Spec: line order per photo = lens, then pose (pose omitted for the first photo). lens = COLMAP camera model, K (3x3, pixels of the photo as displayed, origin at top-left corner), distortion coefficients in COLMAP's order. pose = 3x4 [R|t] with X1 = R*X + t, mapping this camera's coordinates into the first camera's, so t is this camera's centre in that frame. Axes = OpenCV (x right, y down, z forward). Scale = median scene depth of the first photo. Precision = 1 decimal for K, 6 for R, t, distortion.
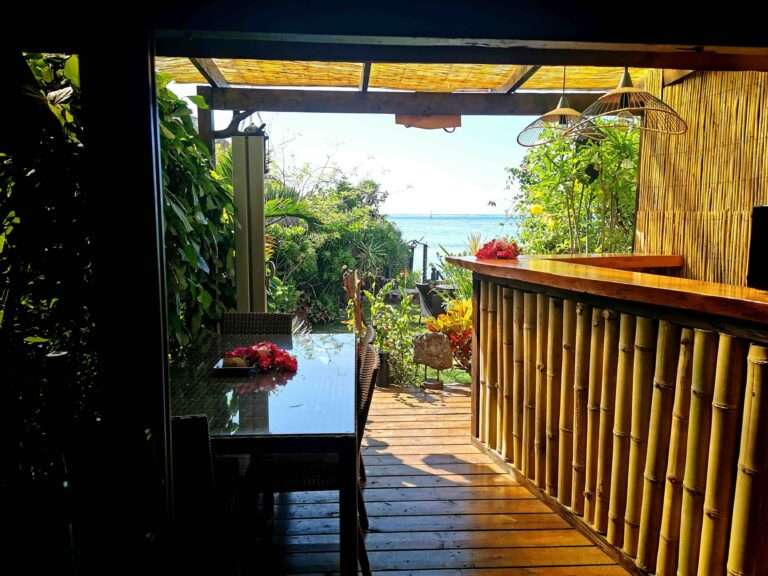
lens RADIAL K [[610.4, 0, 384.0], [0, 610.4, 288.0], [0, 0, 1]] dist [0.000425, 0.000032]
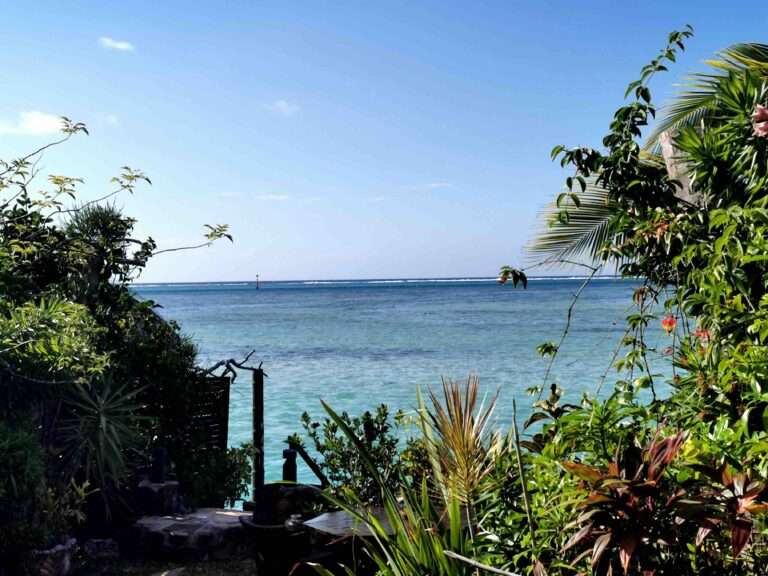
lens RADIAL K [[1210.2, 0, 384.0], [0, 1210.2, 288.0], [0, 0, 1]] dist [0.015289, 0.014394]
pose [[0.983387, -0.025668, 0.179699, 0.010689], [0.045970, 0.992896, -0.109748, -0.040611], [-0.175605, 0.116185, 0.977581, 0.256486]]
